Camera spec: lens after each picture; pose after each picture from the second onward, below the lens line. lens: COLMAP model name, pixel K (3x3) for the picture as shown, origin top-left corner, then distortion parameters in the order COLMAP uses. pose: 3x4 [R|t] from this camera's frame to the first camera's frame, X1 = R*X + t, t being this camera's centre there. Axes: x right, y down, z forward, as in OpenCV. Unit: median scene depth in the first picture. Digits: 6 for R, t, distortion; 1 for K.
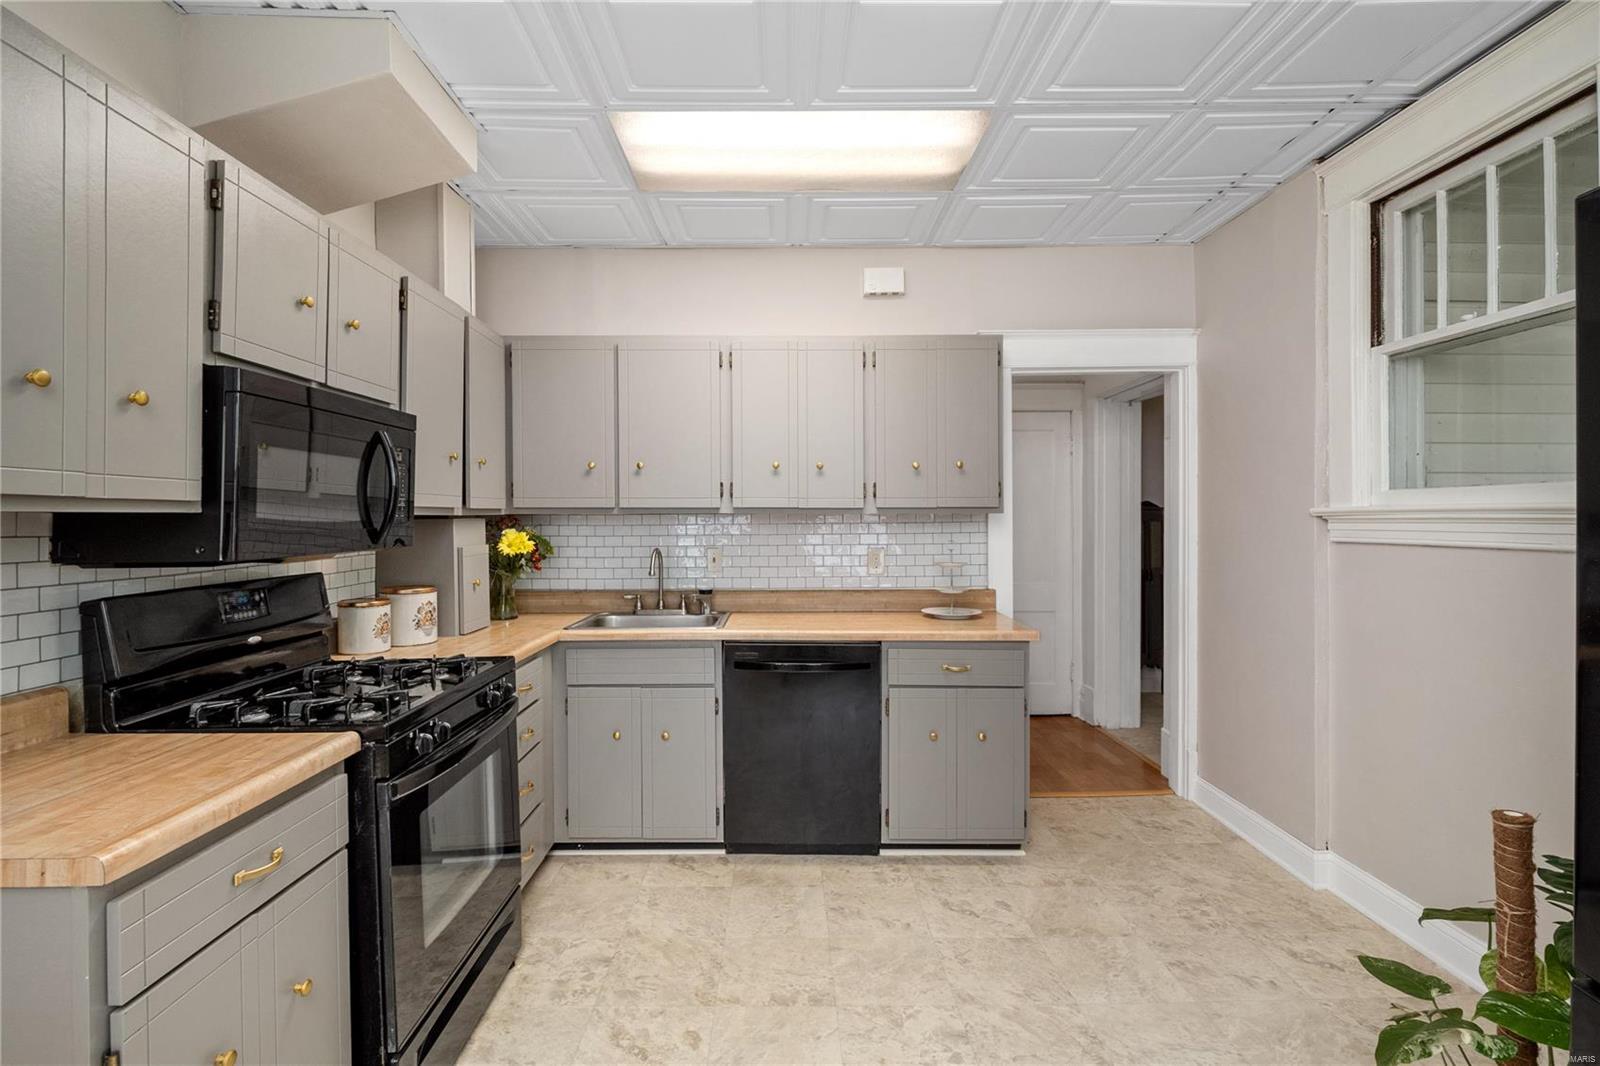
lens RADIAL K [[762.7, 0, 798.7], [0, 762.7, 517.5], [0, 0, 1]] dist [-0.003923, -0.000585]
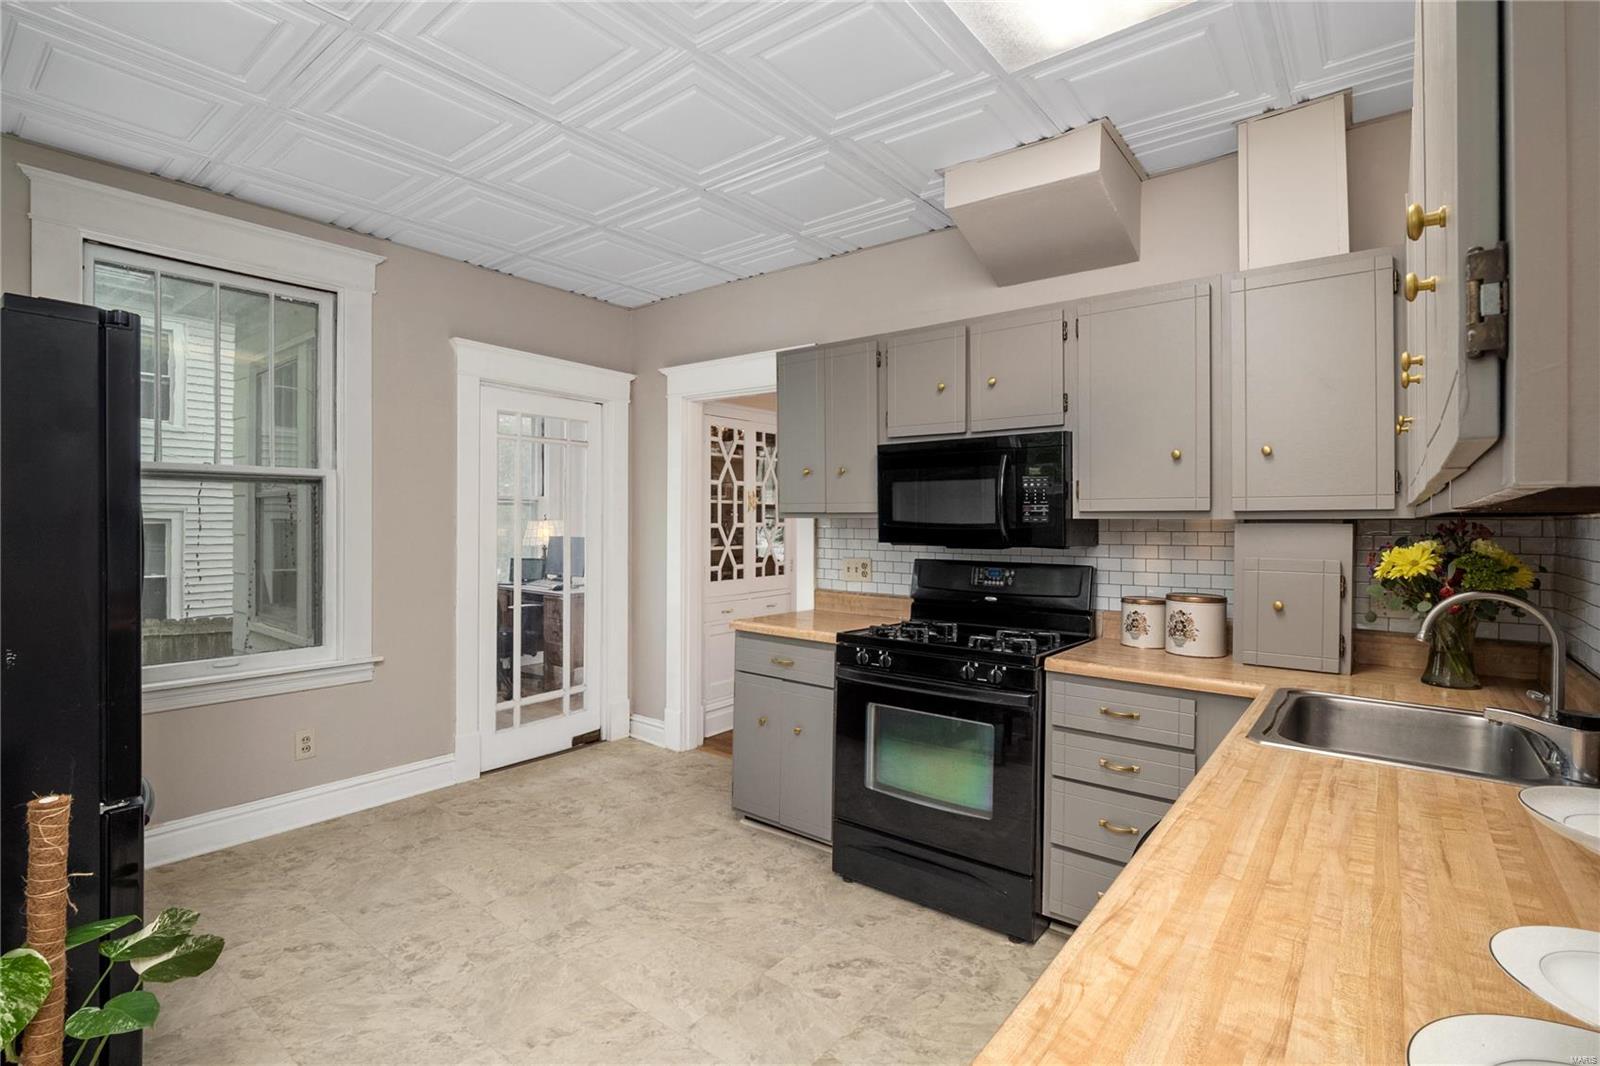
lens RADIAL K [[762.7, 0, 798.7], [0, 762.7, 517.5], [0, 0, 1]] dist [-0.003923, -0.000585]
pose [[-0.630391, 0.001776, -0.776276, 0.747863], [0.000862, 0.999998, 0.001588, -0.011482], [0.776277, 0.000332, -0.630392, 1.665790]]
